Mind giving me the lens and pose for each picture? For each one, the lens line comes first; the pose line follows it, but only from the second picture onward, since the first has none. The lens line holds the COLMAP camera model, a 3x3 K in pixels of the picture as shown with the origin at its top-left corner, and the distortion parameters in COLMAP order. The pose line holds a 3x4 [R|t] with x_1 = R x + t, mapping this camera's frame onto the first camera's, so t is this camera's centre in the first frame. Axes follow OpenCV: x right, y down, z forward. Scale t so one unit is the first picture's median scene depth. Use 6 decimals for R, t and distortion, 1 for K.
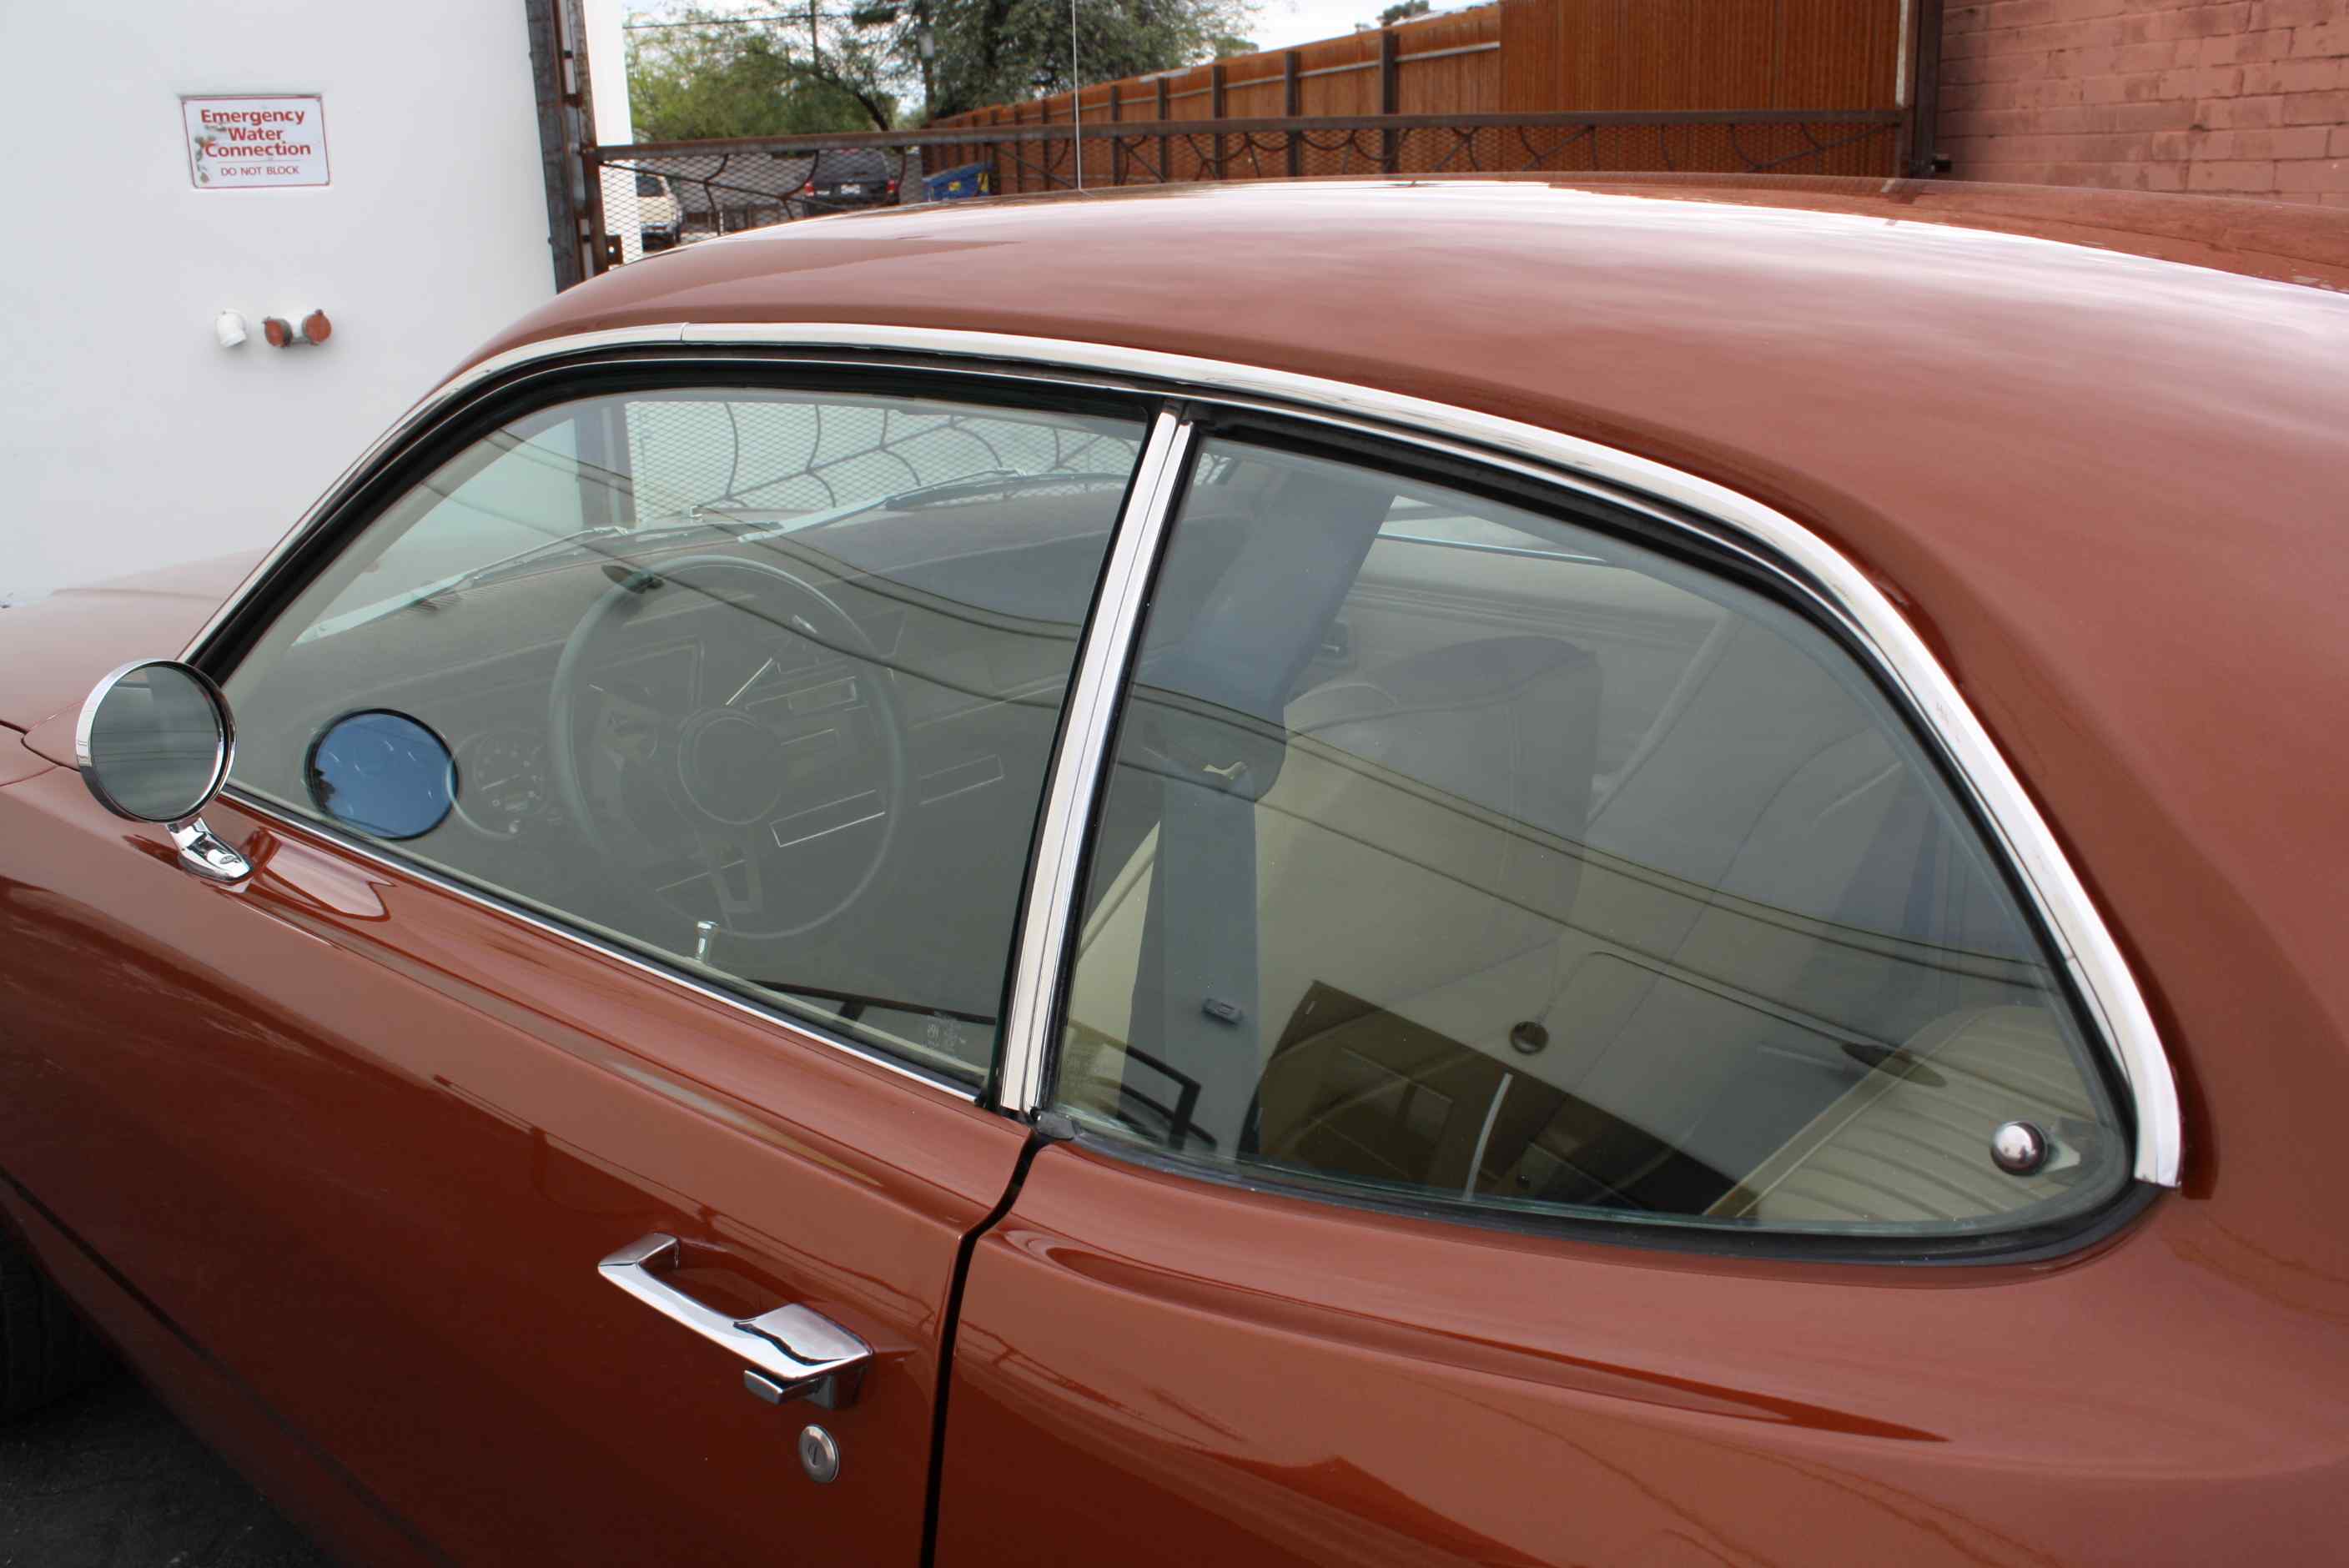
lens RADIAL K [[1979.2, 0, 1185.4], [0, 1979.2, 789.3], [0, 0, 1]] dist [-0.166538, 0.146207]
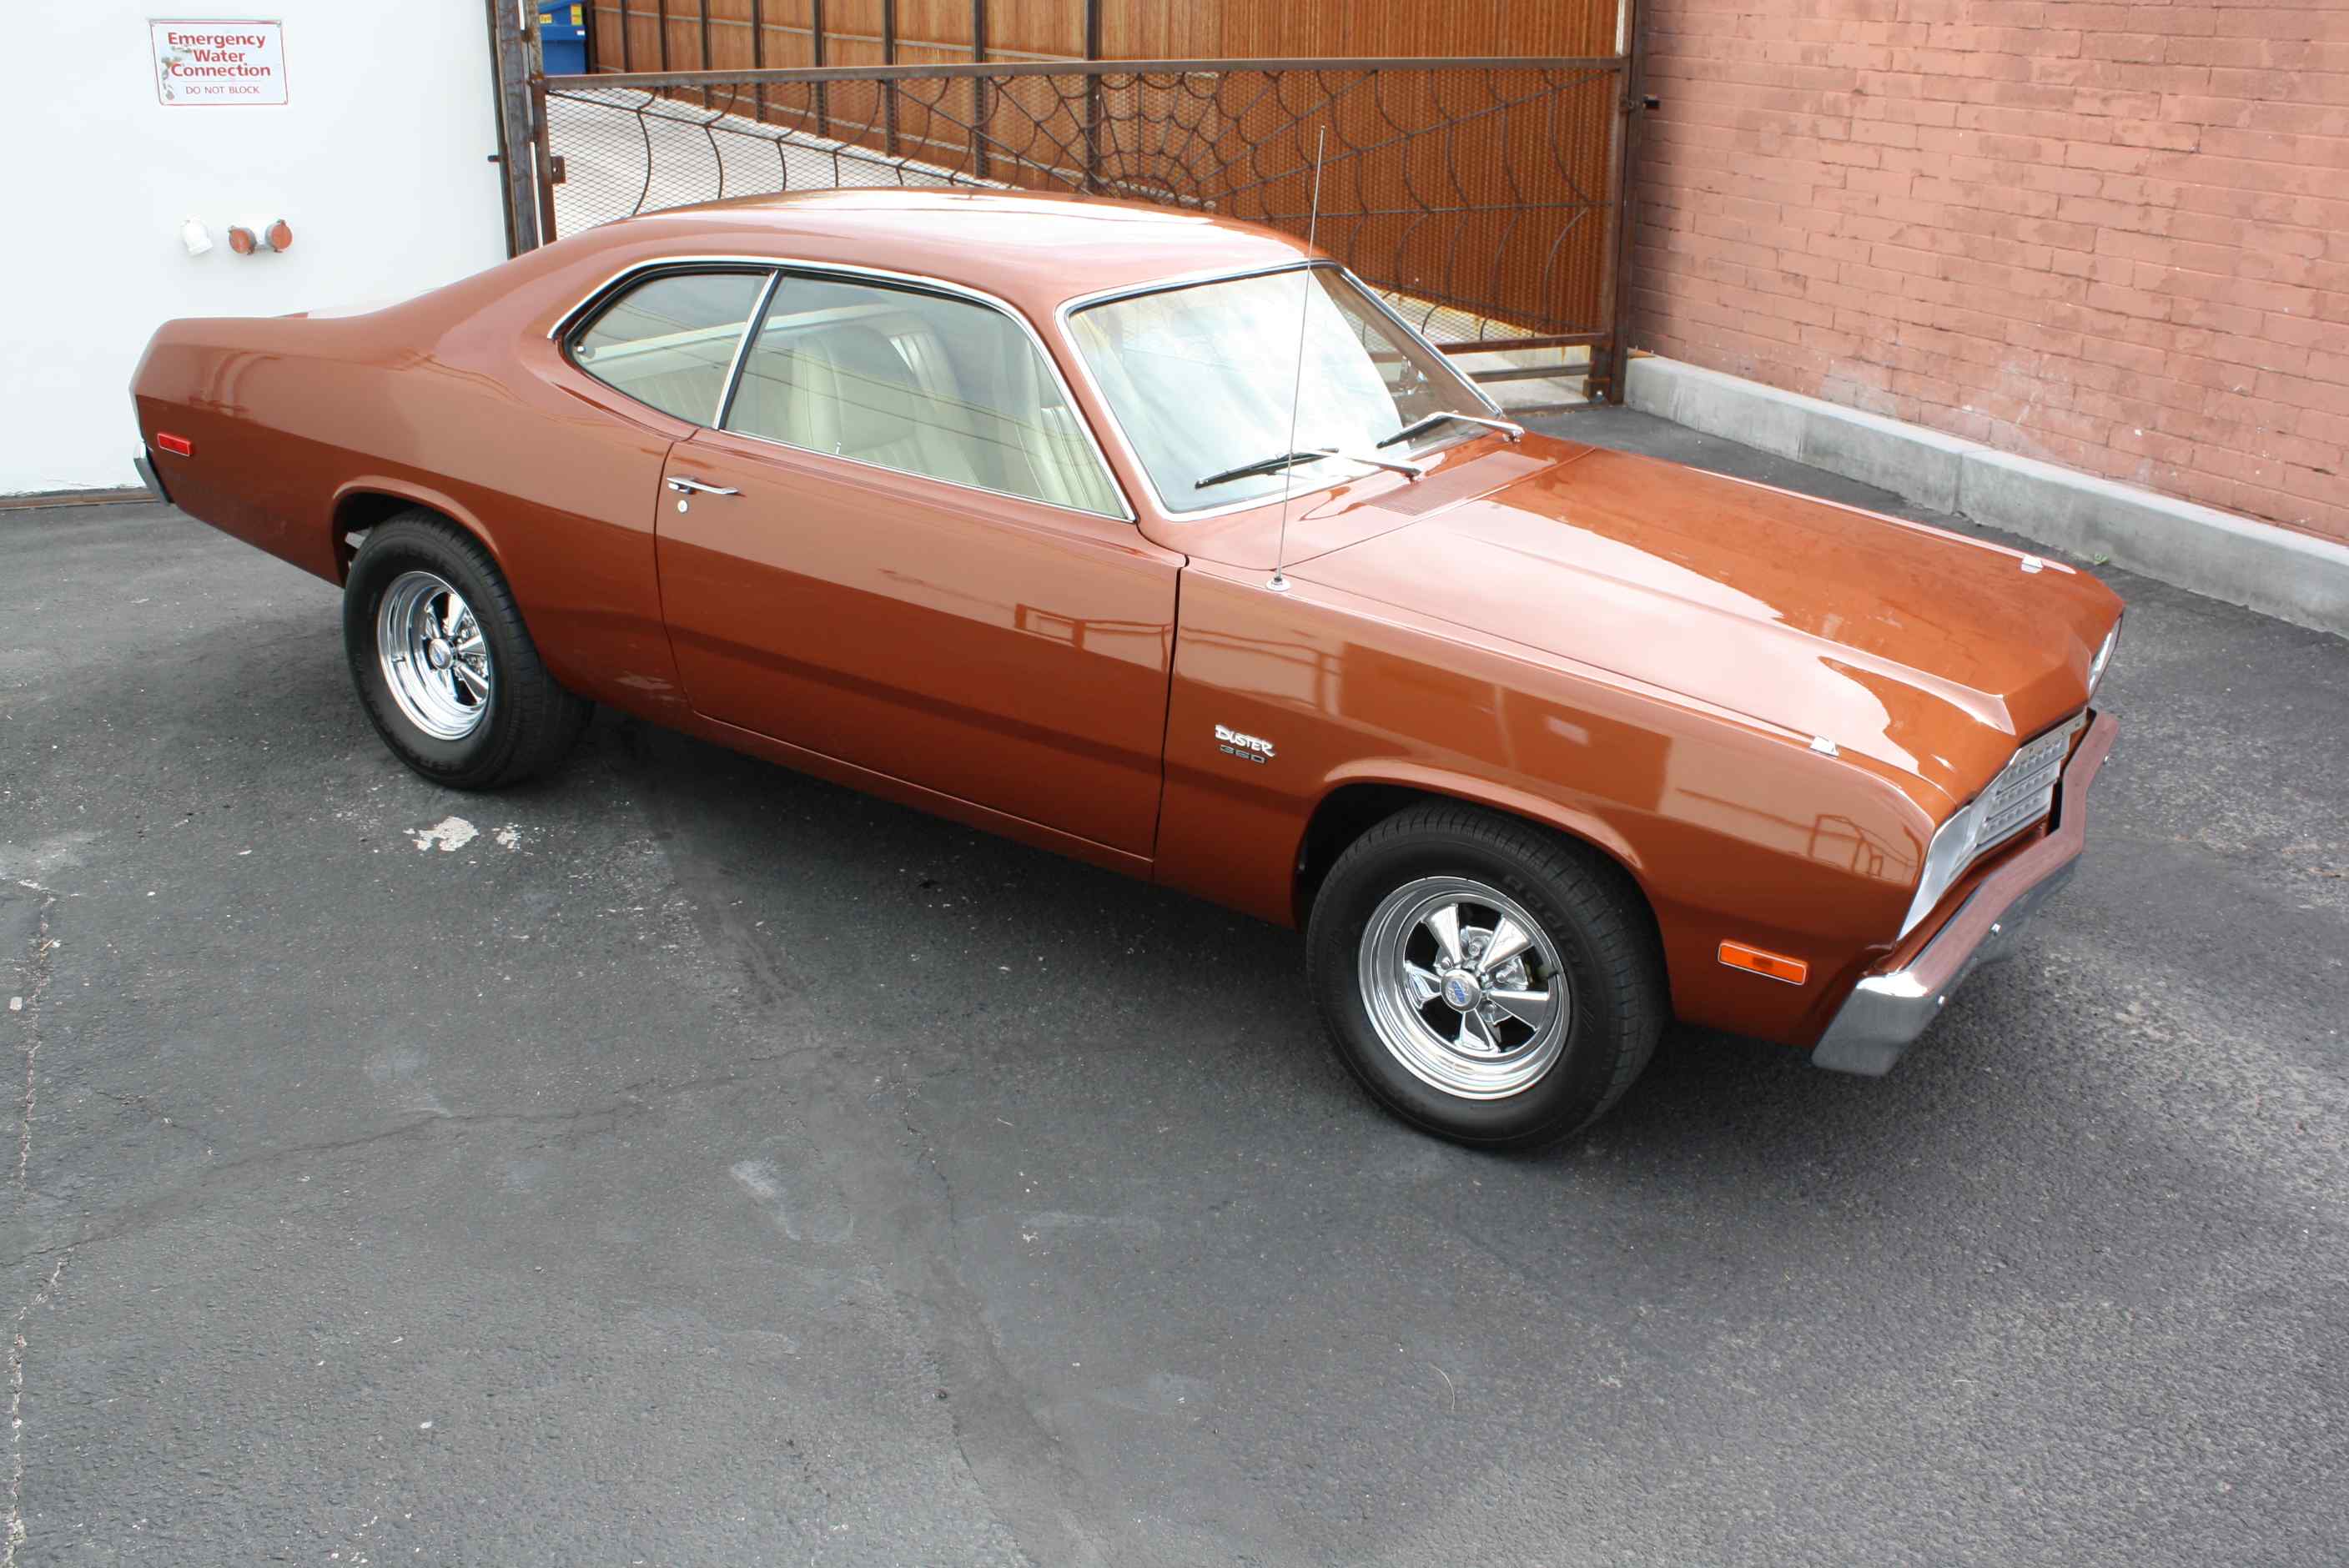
lens RADIAL K [[2146.5, 0, 1192.1], [0, 2146.5, 779.7], [0, 0, 1]] dist [-0.156227, 0.154952]
pose [[0.976384, -0.039641, 0.212374, -0.198854], [0.027586, 0.997851, 0.059429, 0.010405], [-0.214273, -0.052167, 0.975380, -0.267868]]
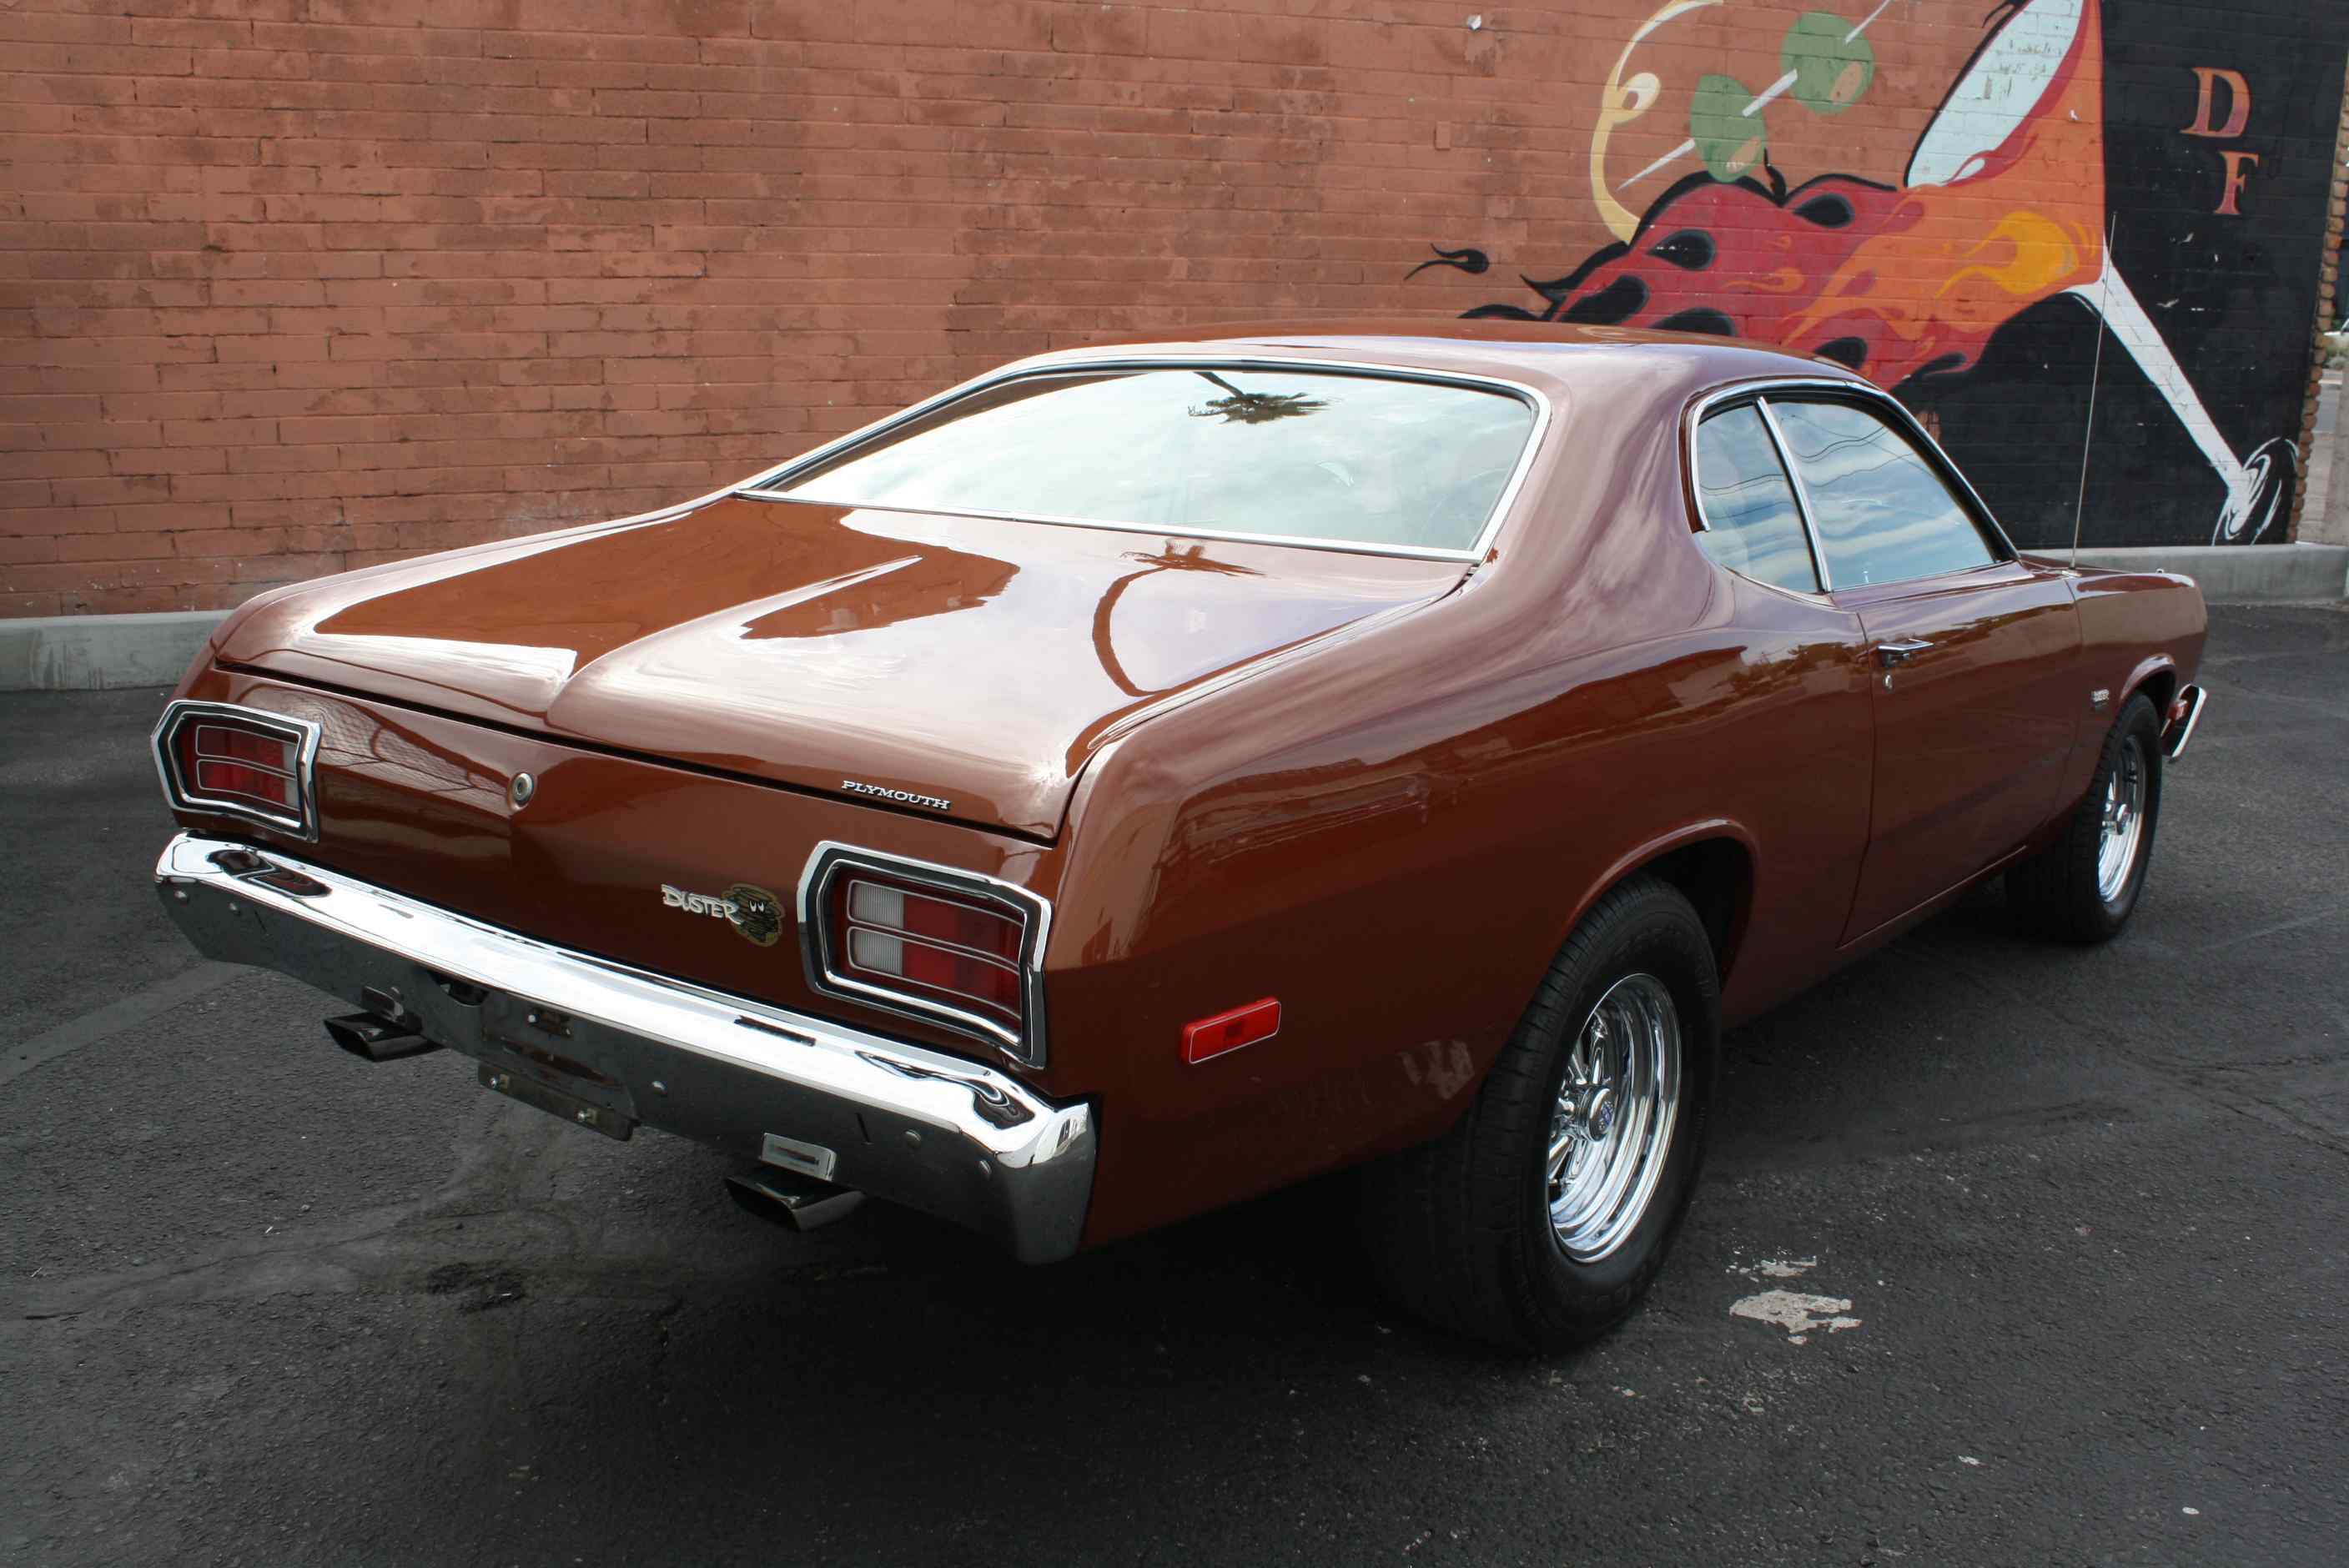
lens RADIAL K [[2155.9, 0, 1189.7], [0, 2155.9, 779.4], [0, 0, 1]] dist [-0.155236, 0.154122]
pose [[-0.128126, -0.216294, 0.967885, -0.703975], [0.282290, 0.927606, 0.244662, -0.194760], [-0.950734, 0.304572, -0.057793, 0.605528]]
